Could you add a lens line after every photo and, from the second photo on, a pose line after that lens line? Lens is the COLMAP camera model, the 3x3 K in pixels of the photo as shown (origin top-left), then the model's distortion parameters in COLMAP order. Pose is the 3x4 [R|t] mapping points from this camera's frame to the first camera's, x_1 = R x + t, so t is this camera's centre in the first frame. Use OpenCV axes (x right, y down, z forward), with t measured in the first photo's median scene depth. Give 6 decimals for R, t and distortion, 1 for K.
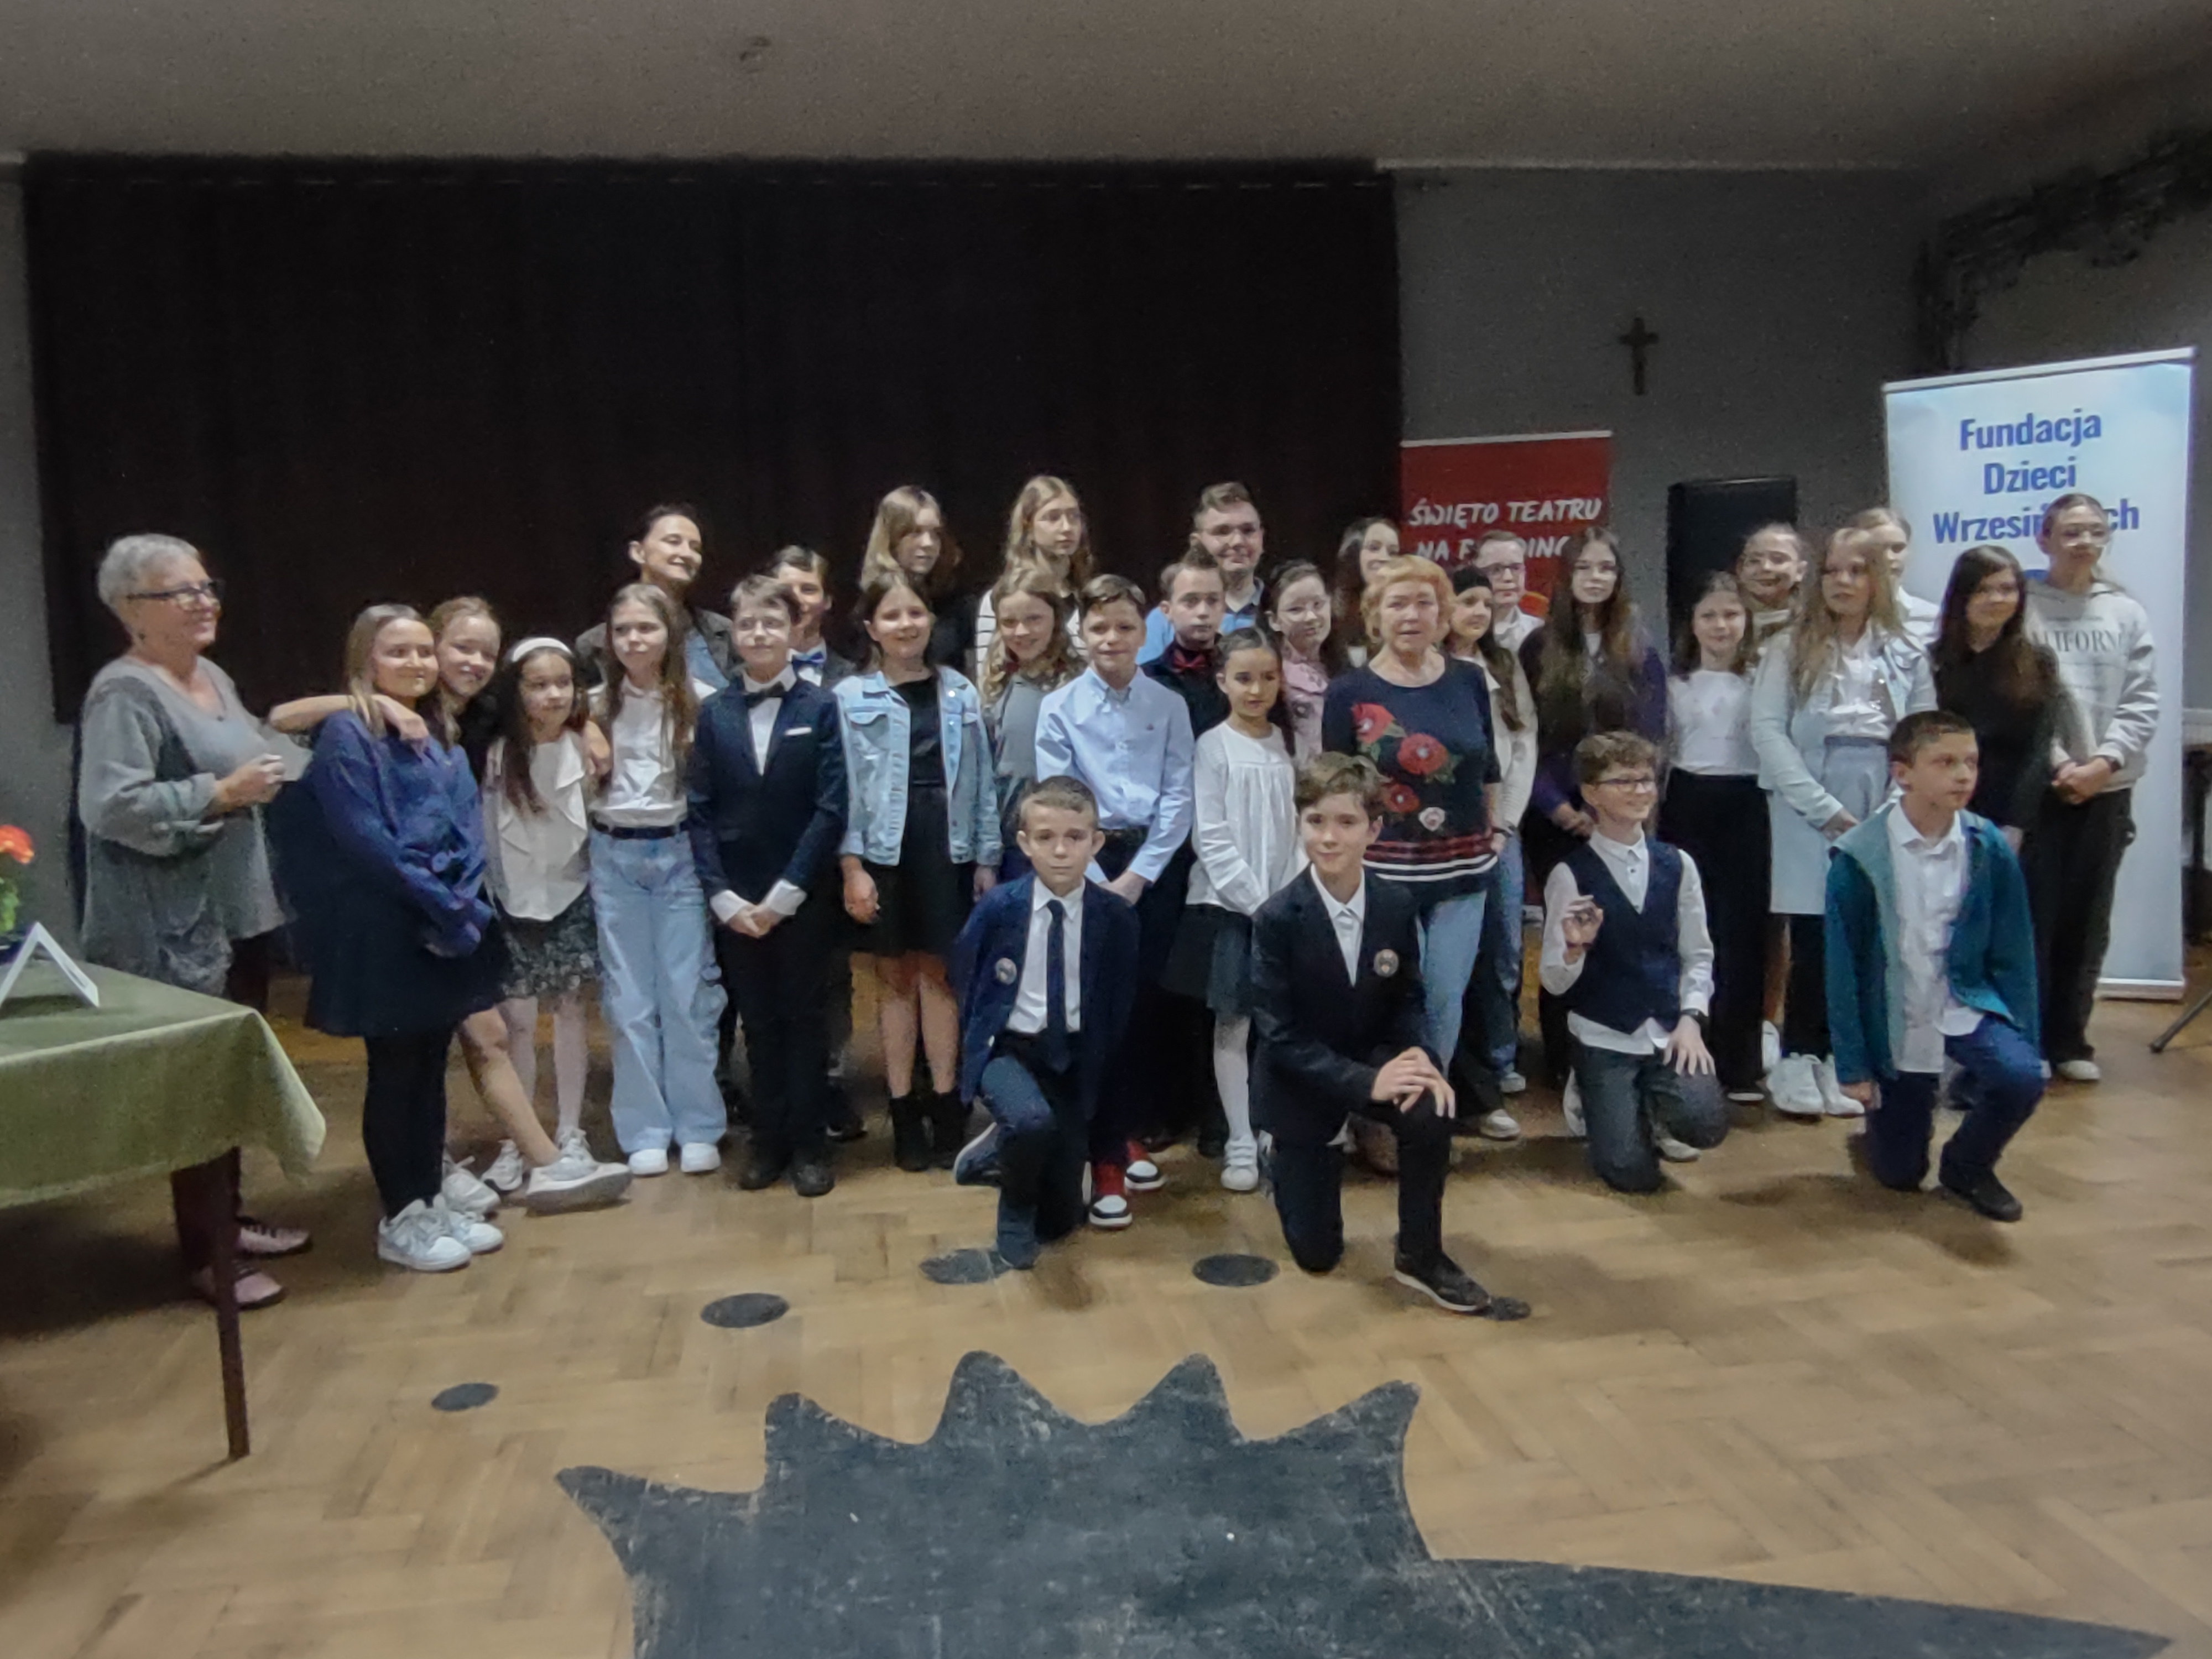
lens RADIAL K [[1670.9, 0, 1106.0], [0, 1670.9, 829.5], [0, 0, 1]] dist [0.003479, 0.000396]
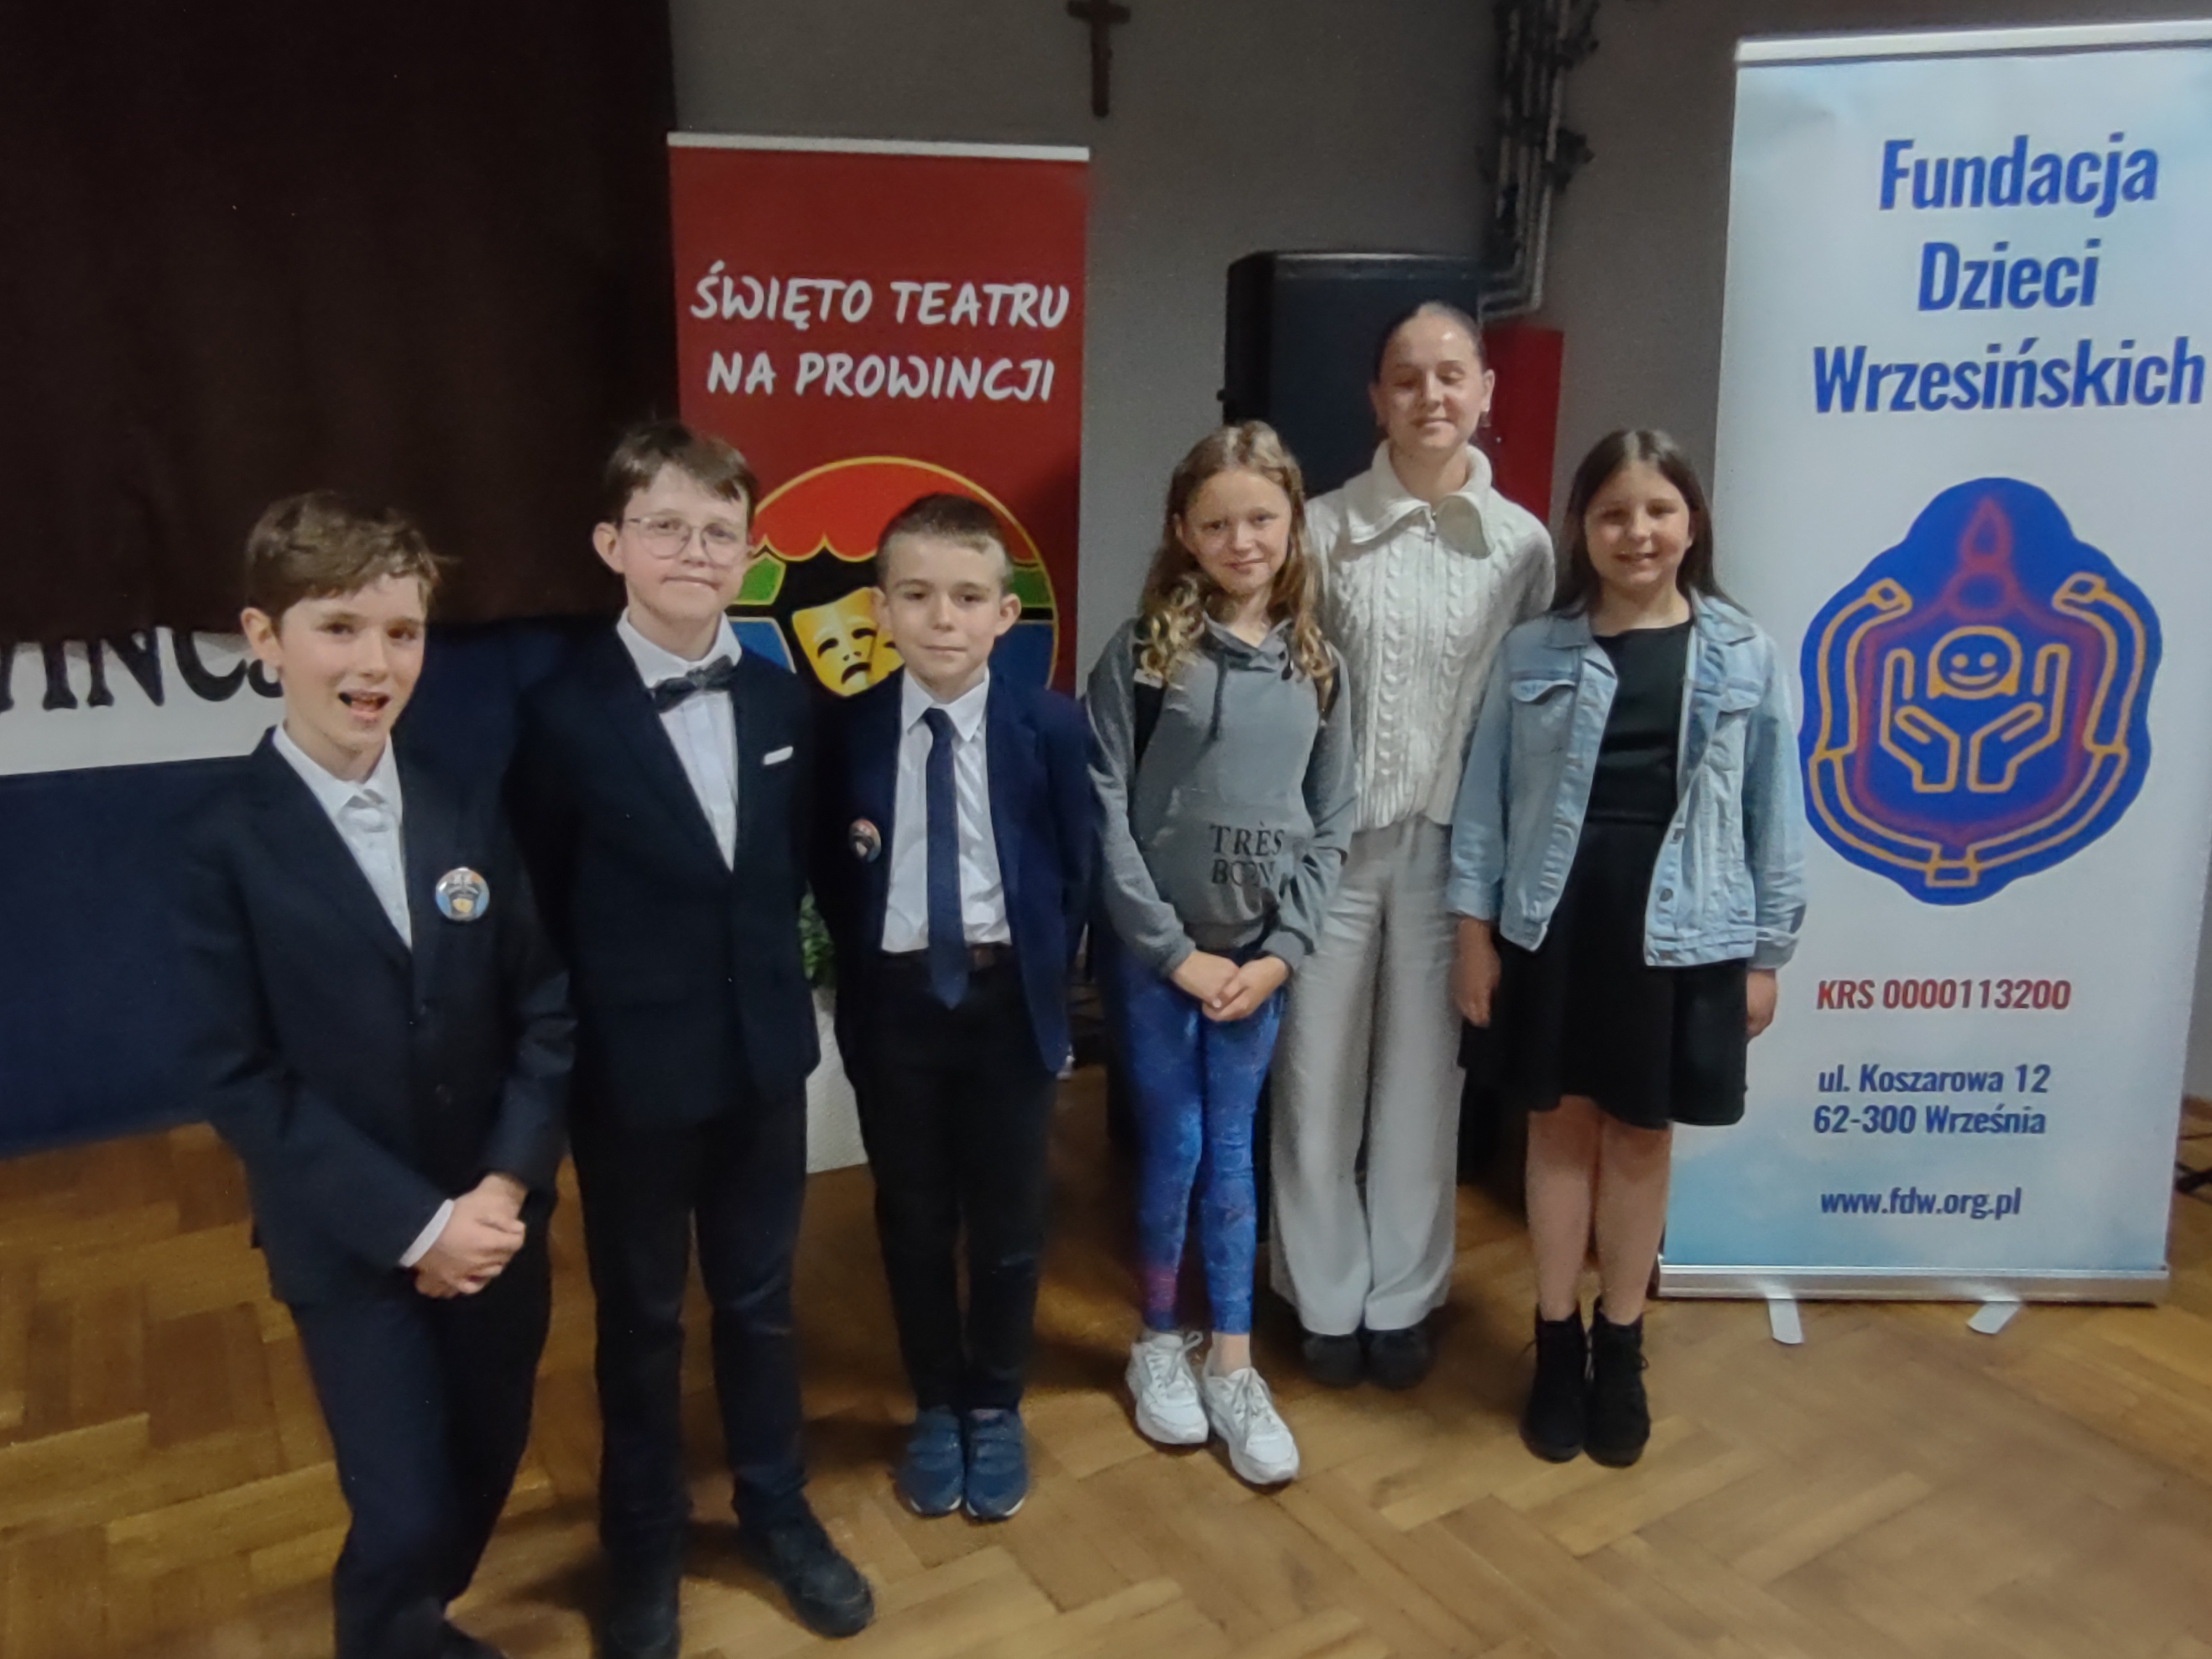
lens RADIAL K [[1670.9, 0, 1106.0], [0, 1670.9, 829.5], [0, 0, 1]] dist [0.003479, 0.000396]
pose [[0.924210, -0.045772, 0.379131, 0.132924], [0.009746, 0.995295, 0.096403, -0.103690], [-0.381760, -0.085401, 0.920307, 0.645729]]
